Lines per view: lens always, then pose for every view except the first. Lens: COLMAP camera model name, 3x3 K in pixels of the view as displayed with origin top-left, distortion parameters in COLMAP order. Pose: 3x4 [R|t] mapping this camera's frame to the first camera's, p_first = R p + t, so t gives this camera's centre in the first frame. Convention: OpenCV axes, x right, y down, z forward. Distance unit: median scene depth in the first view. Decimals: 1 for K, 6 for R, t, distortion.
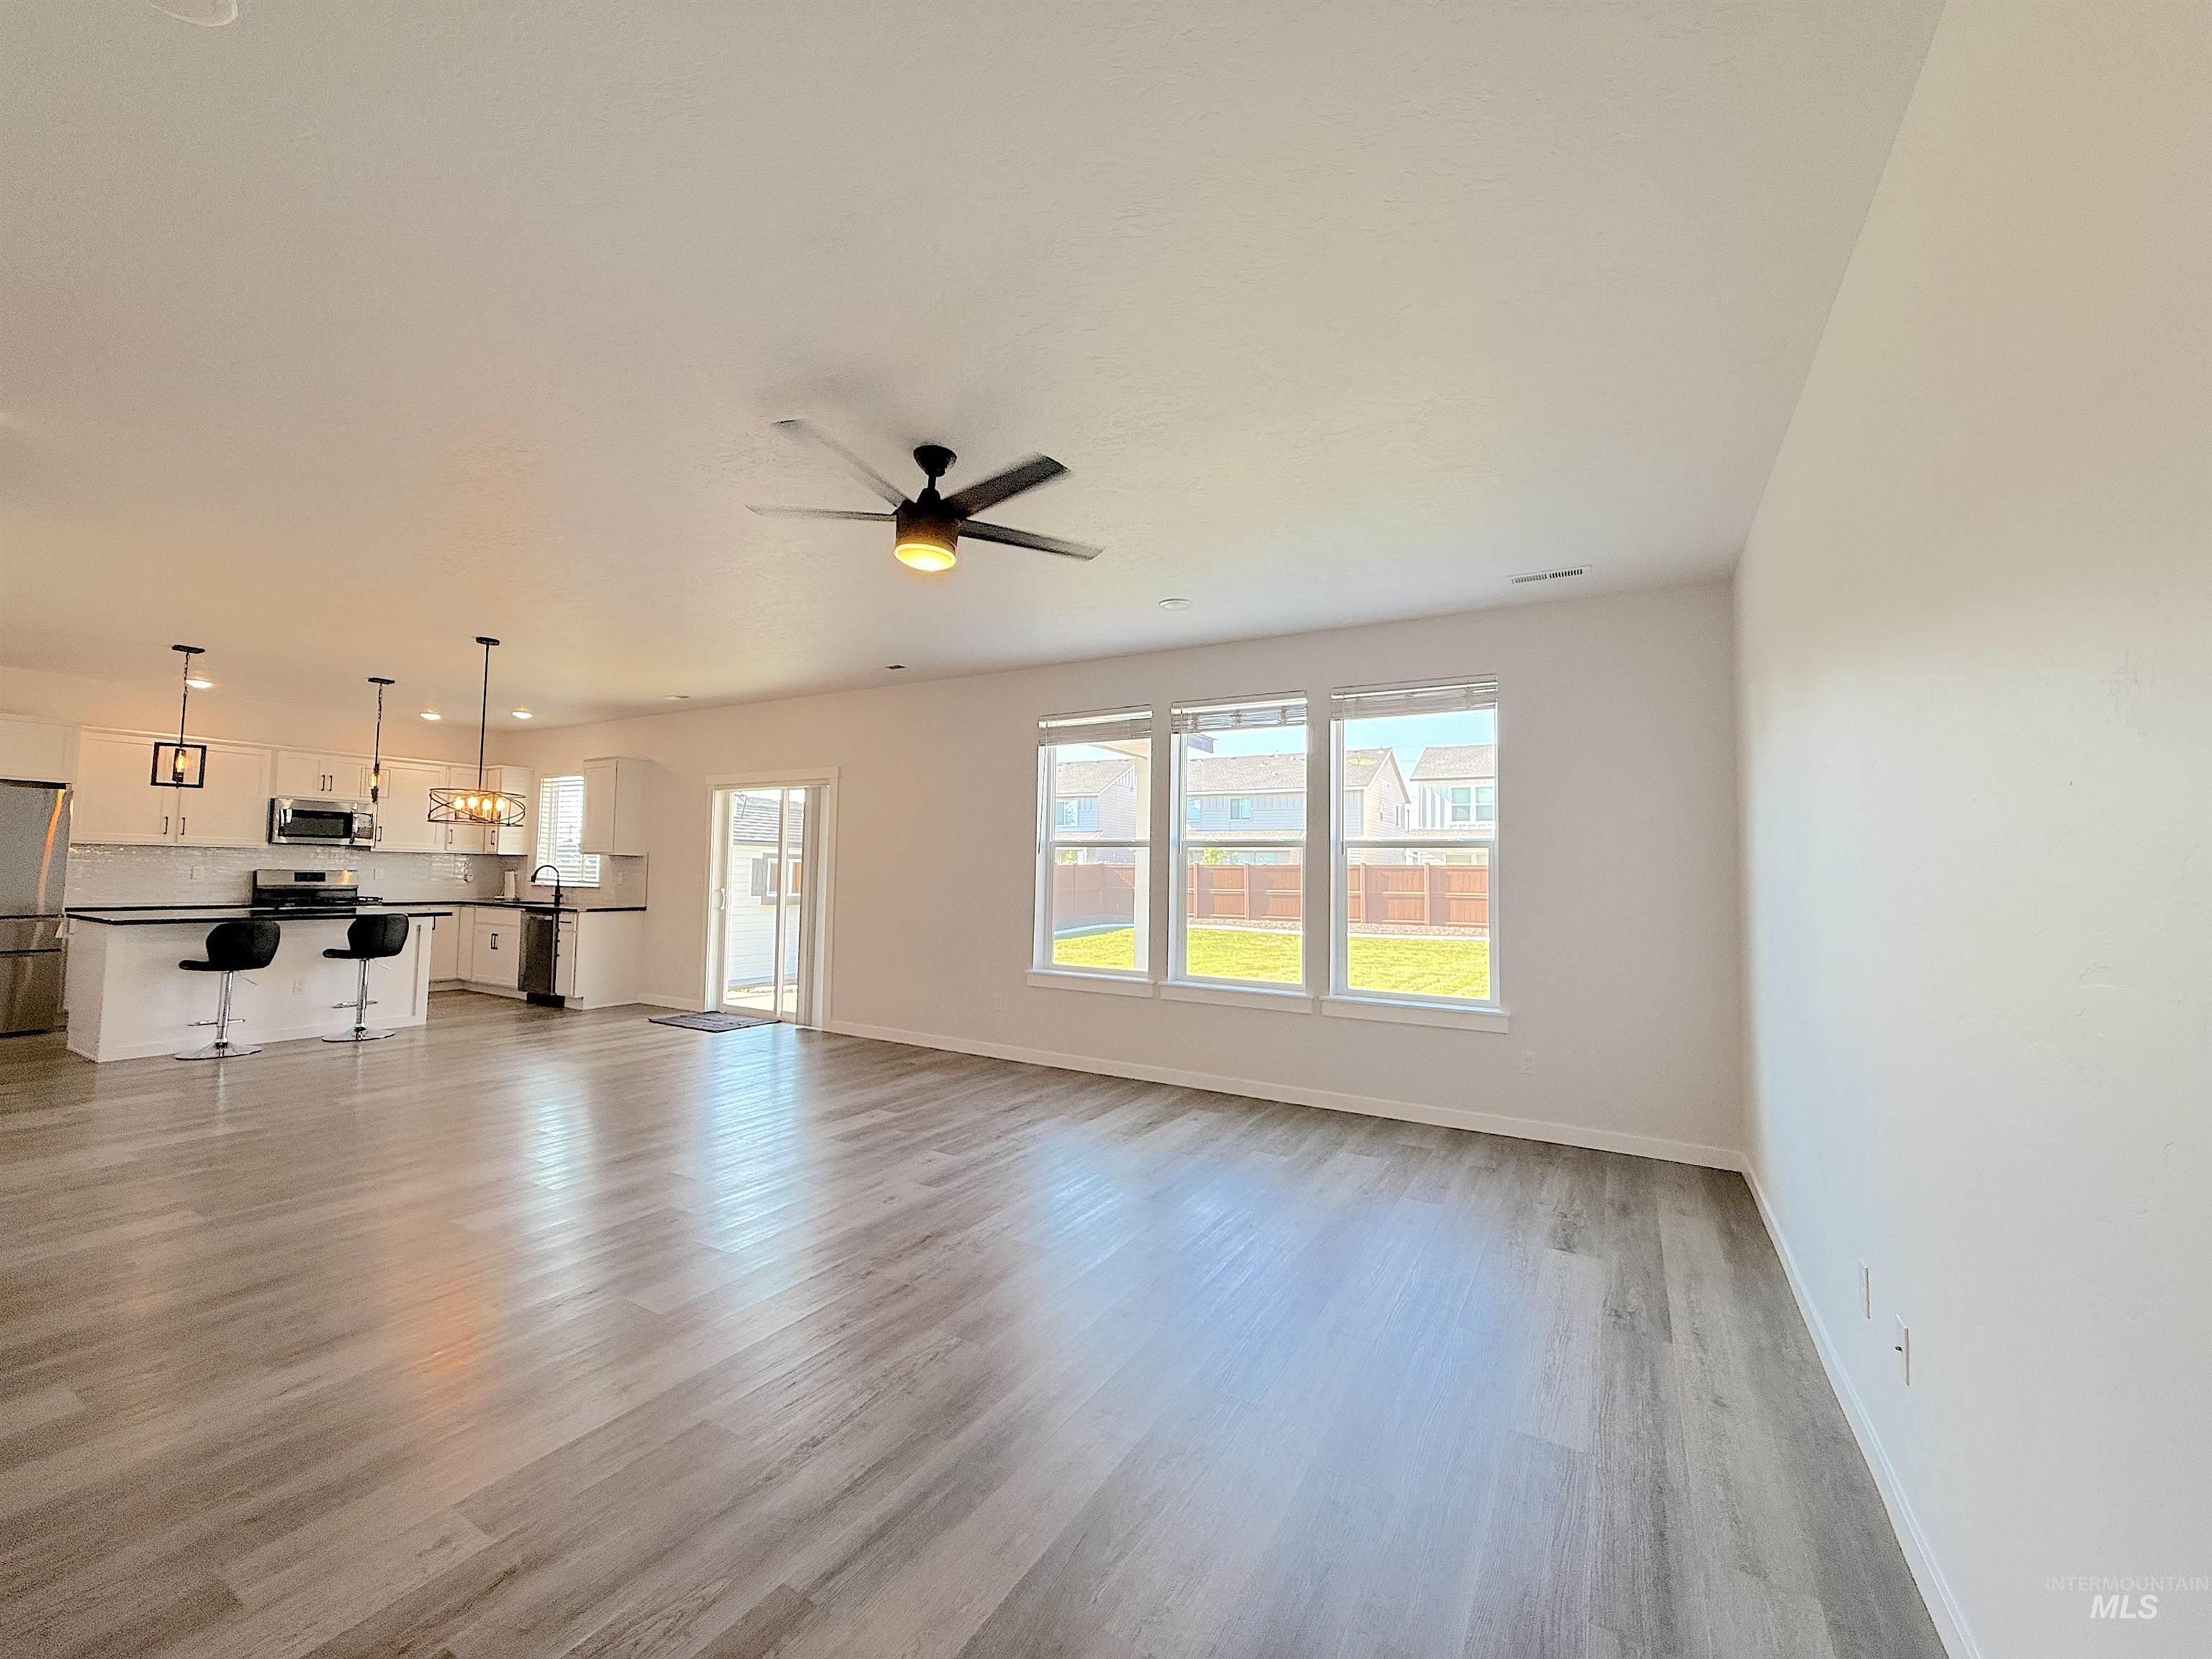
lens RADIAL K [[876.8, 0, 1102.5], [0, 876.8, 824.6], [0, 0, 1]] dist [-0.001149, 0.000008]
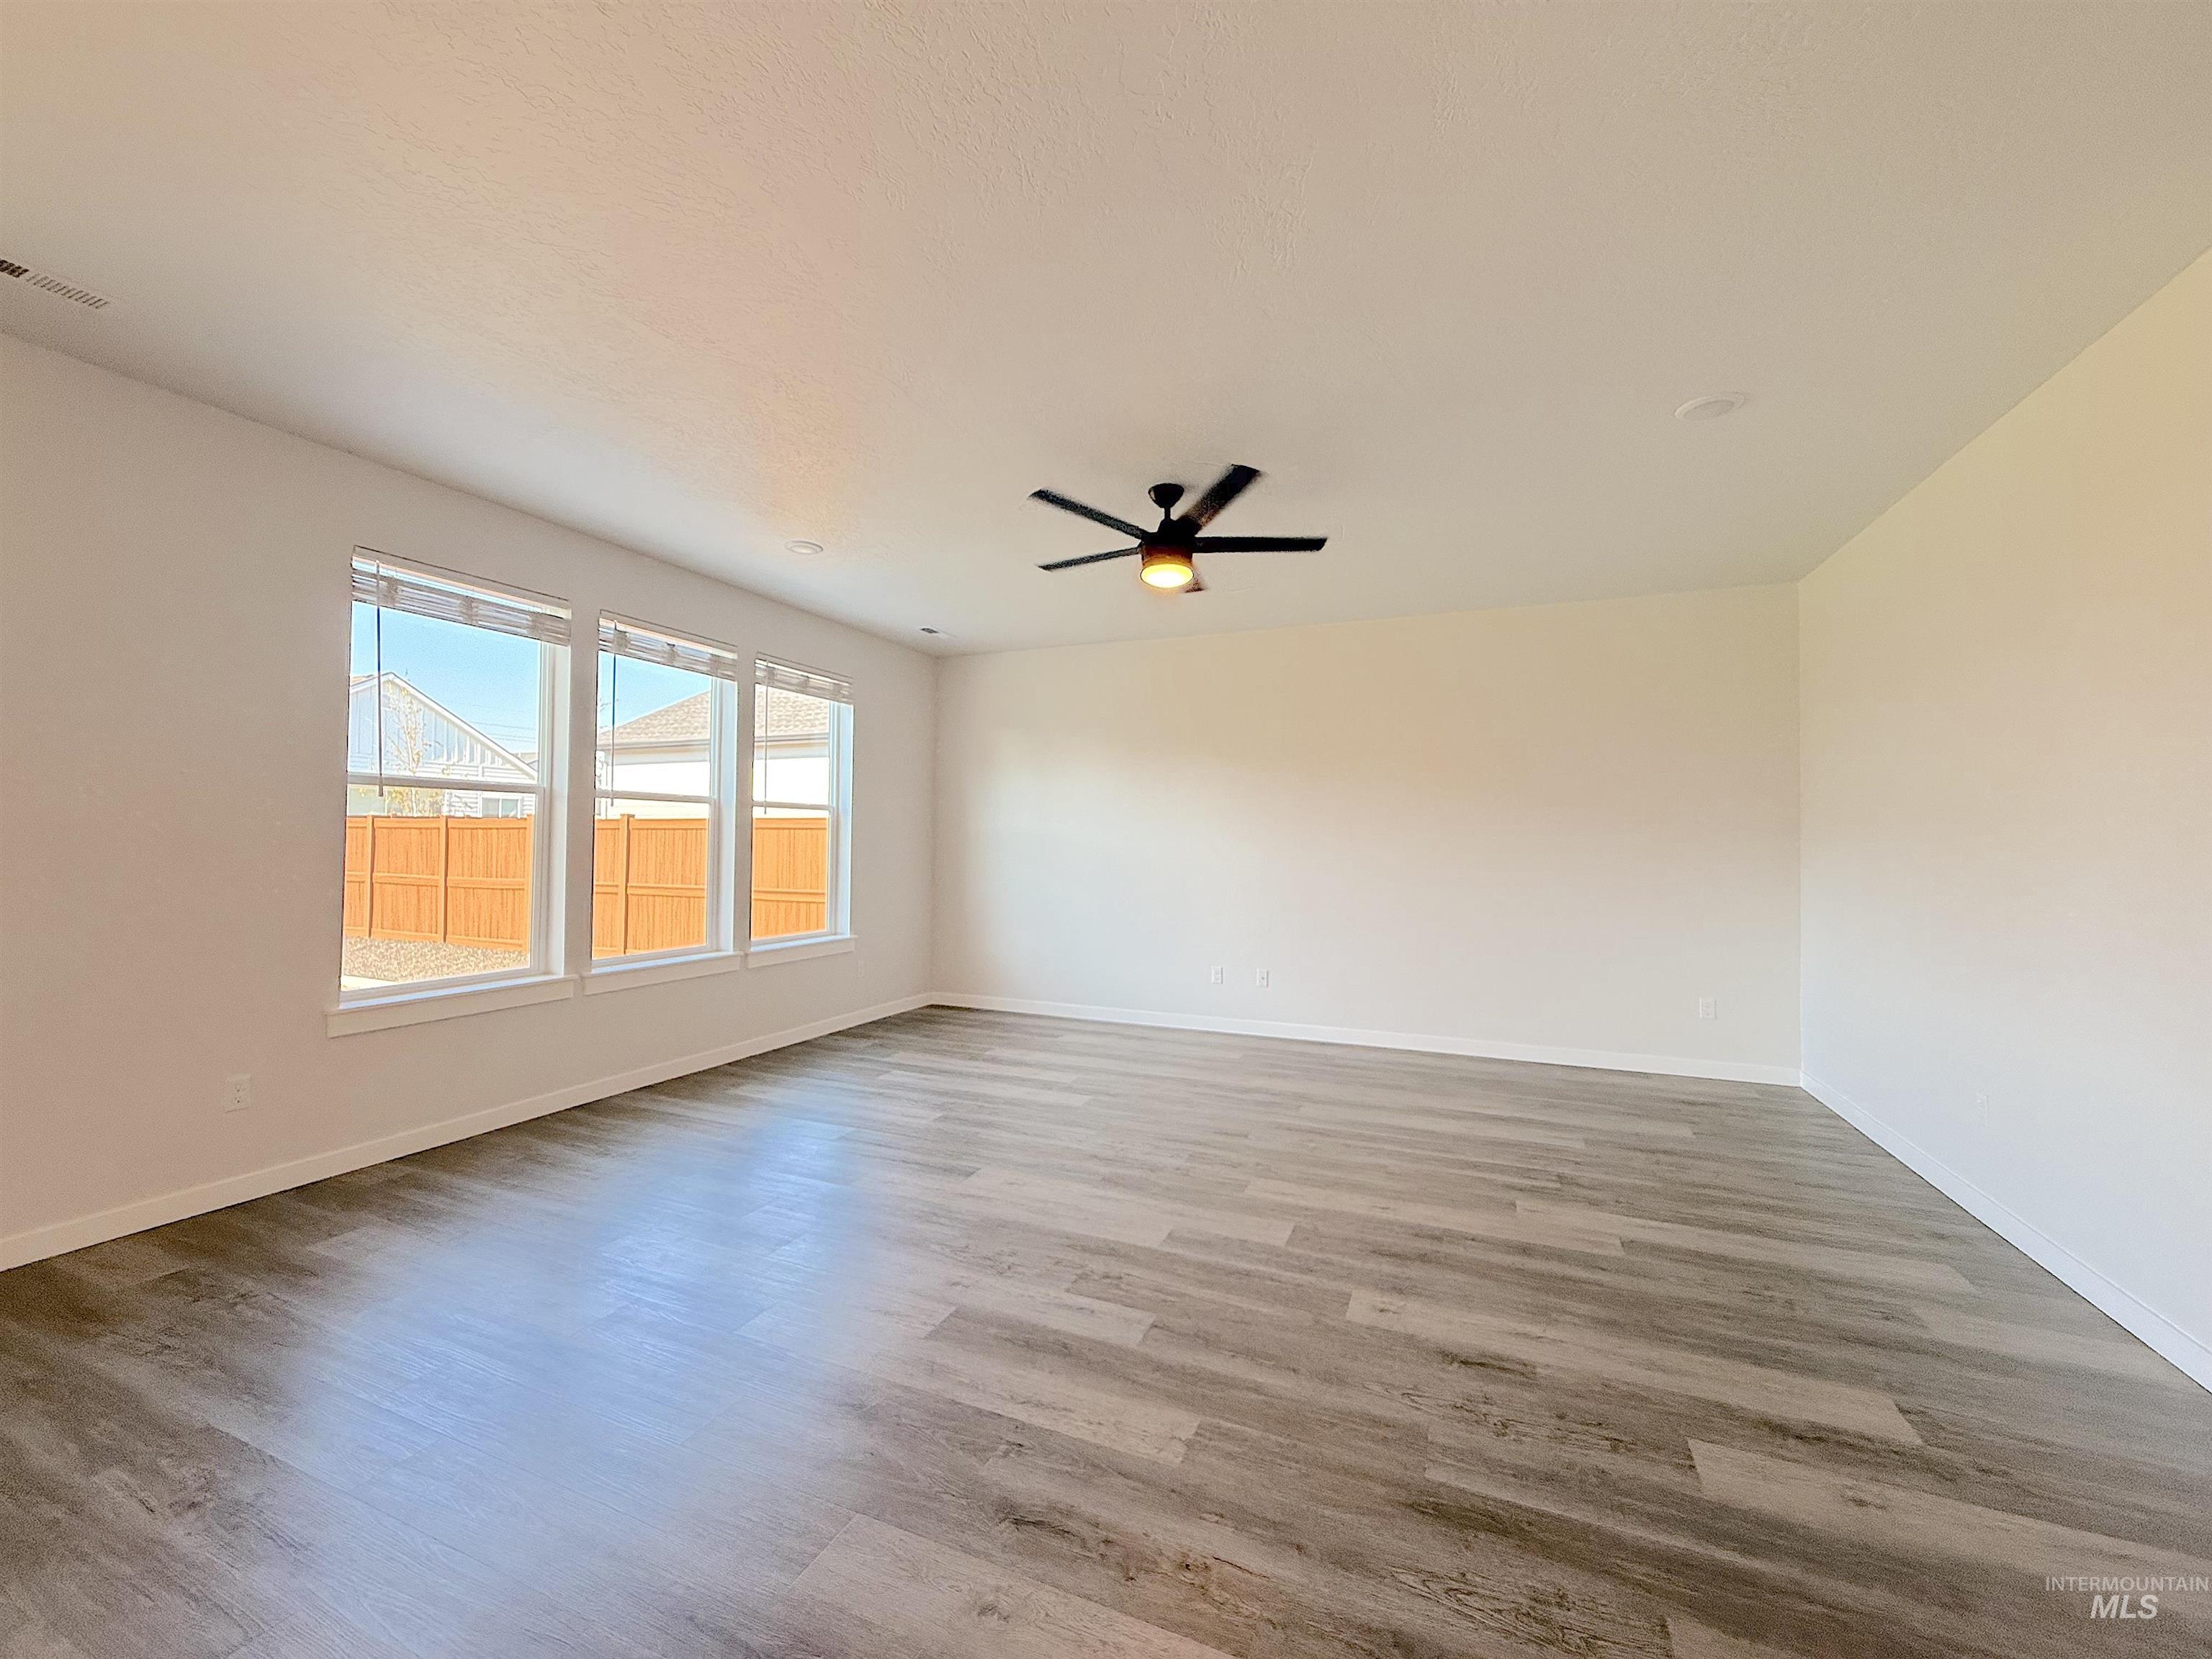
lens RADIAL K [[876.8, 0, 1102.5], [0, 876.8, 824.6], [0, 0, 1]] dist [-0.001149, 0.000008]
pose [[-0.127357, -0.000293, 0.991857, -0.685301], [-0.067179, 0.997706, -0.008331, 0.023664], [-0.989579, -0.067693, -0.127084, 0.607108]]
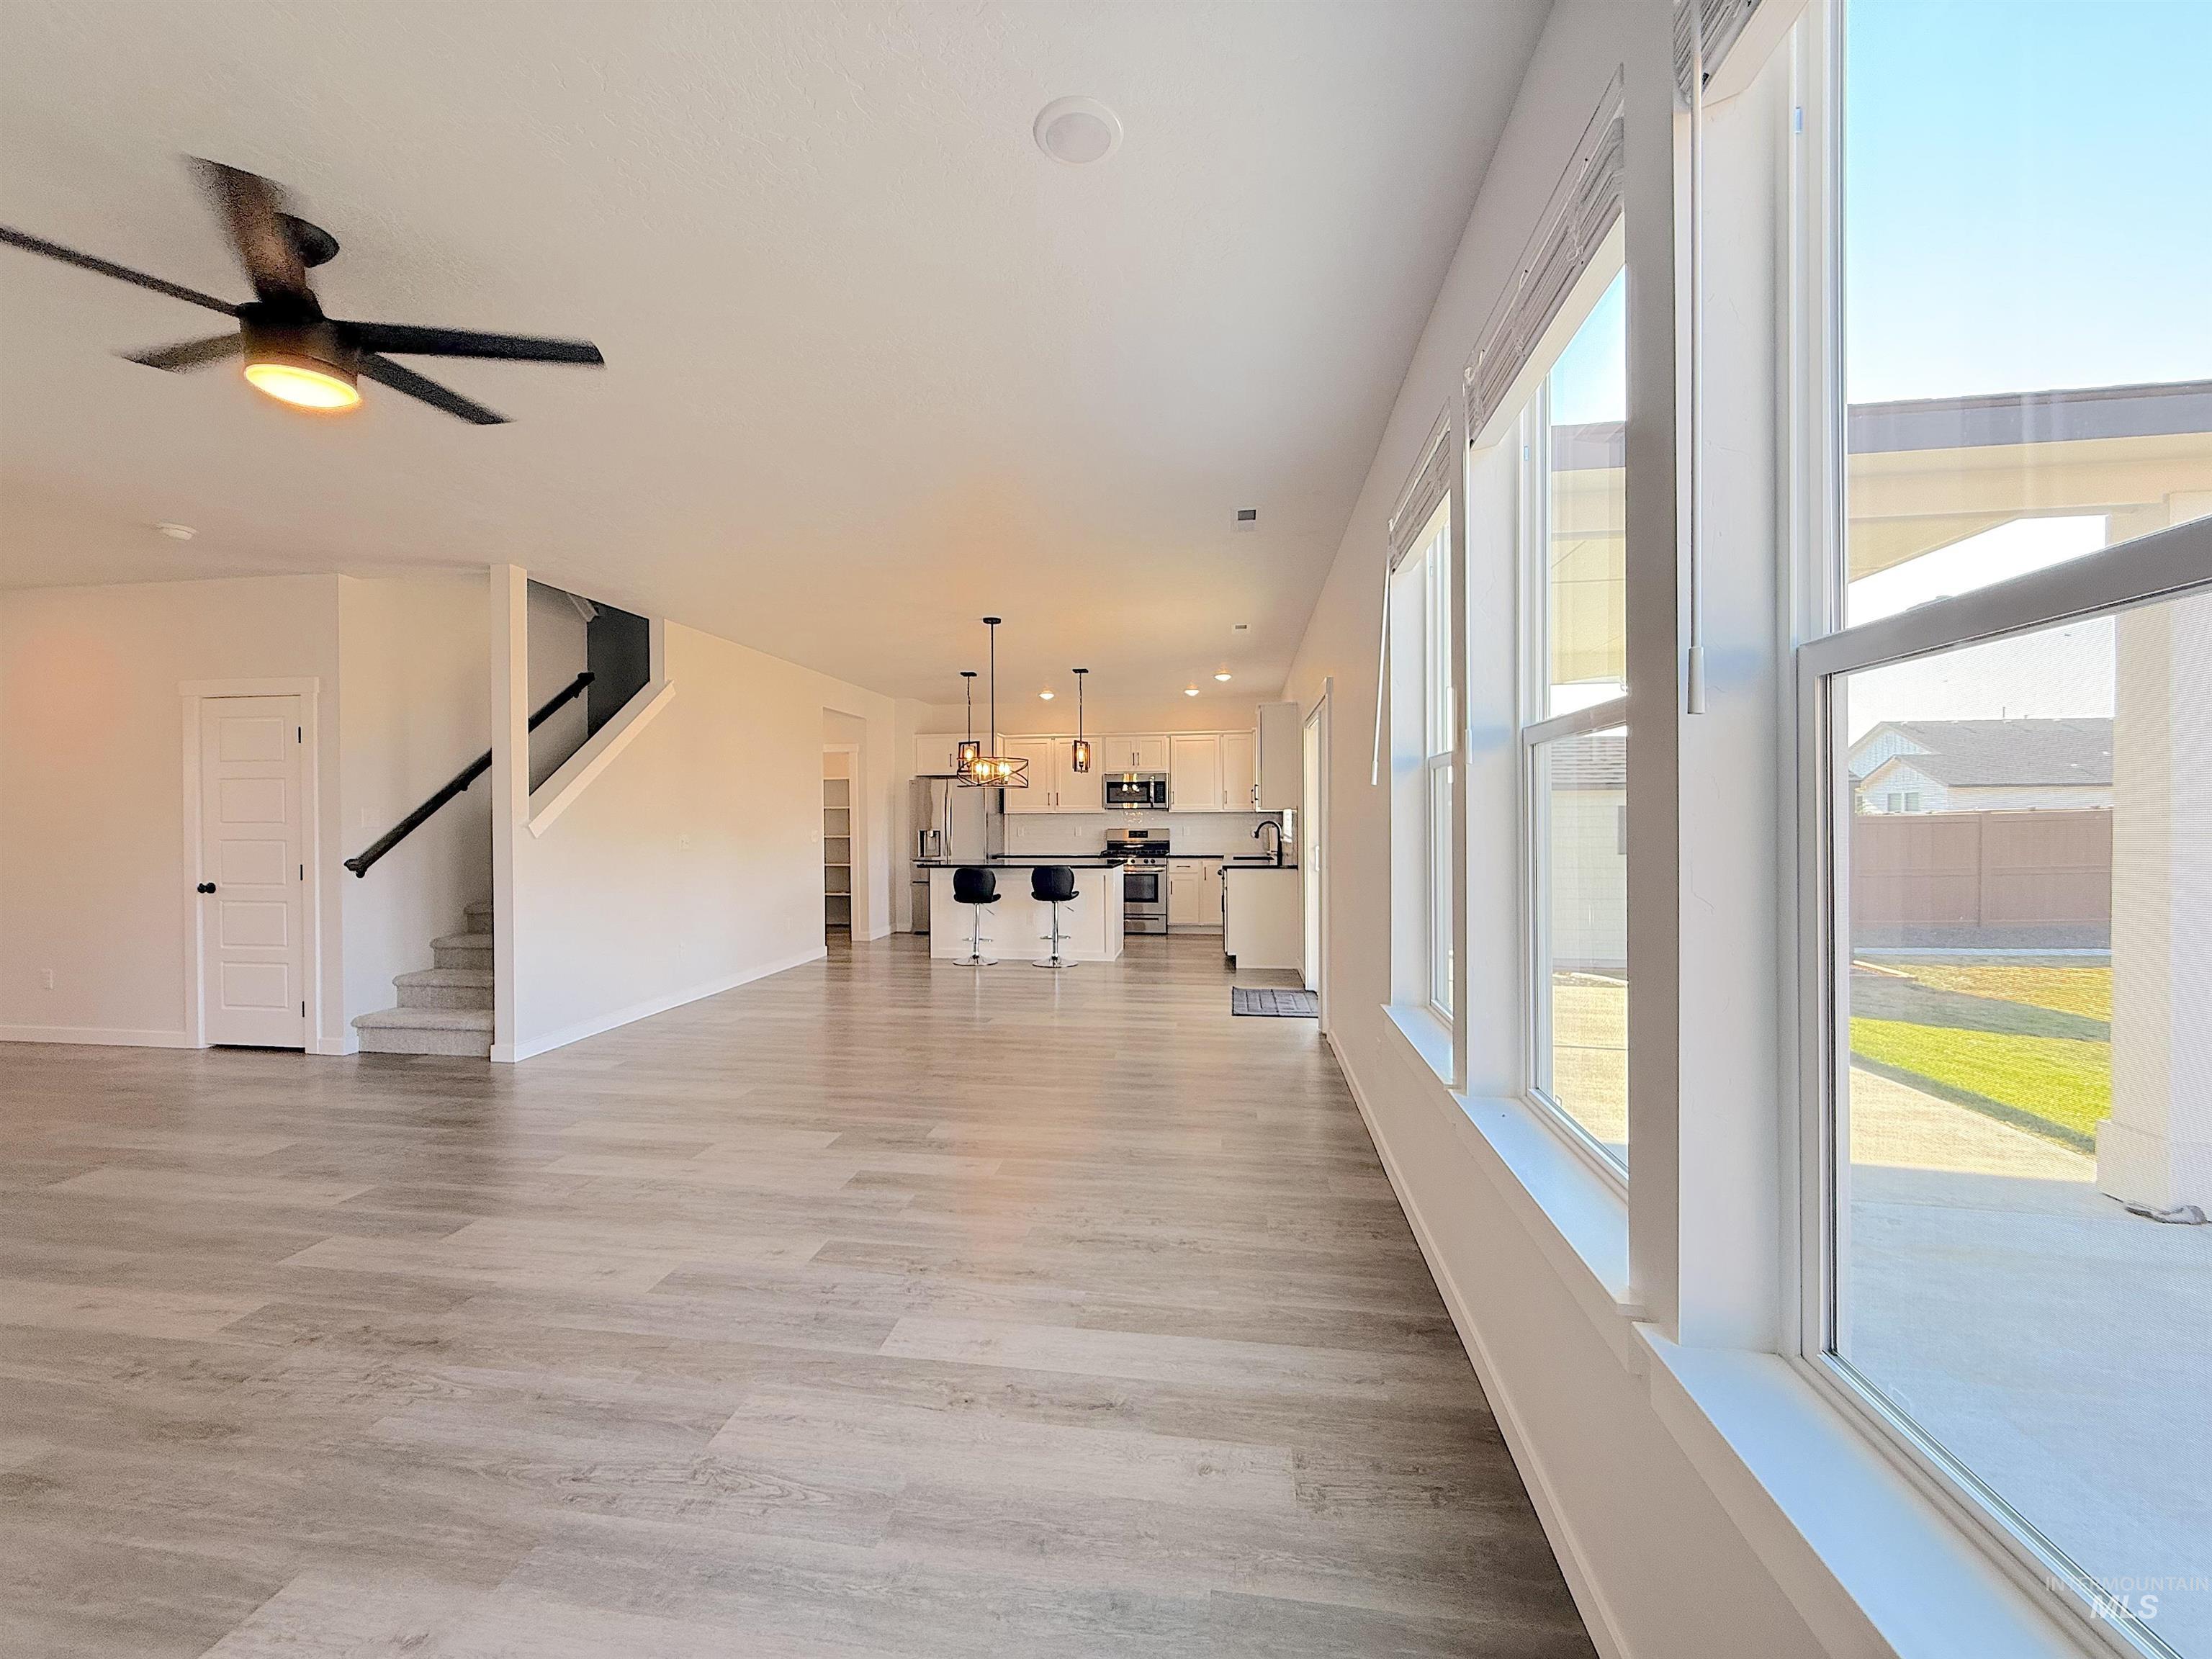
lens RADIAL K [[876.8, 0, 1102.5], [0, 876.8, 824.6], [0, 0, 1]] dist [-0.001149, 0.000008]
pose [[0.375011, -0.015466, -0.926891, 0.346511], [0.065521, 0.997802, 0.009860, 0.041117], [0.924702, -0.064429, 0.375201, 0.653465]]
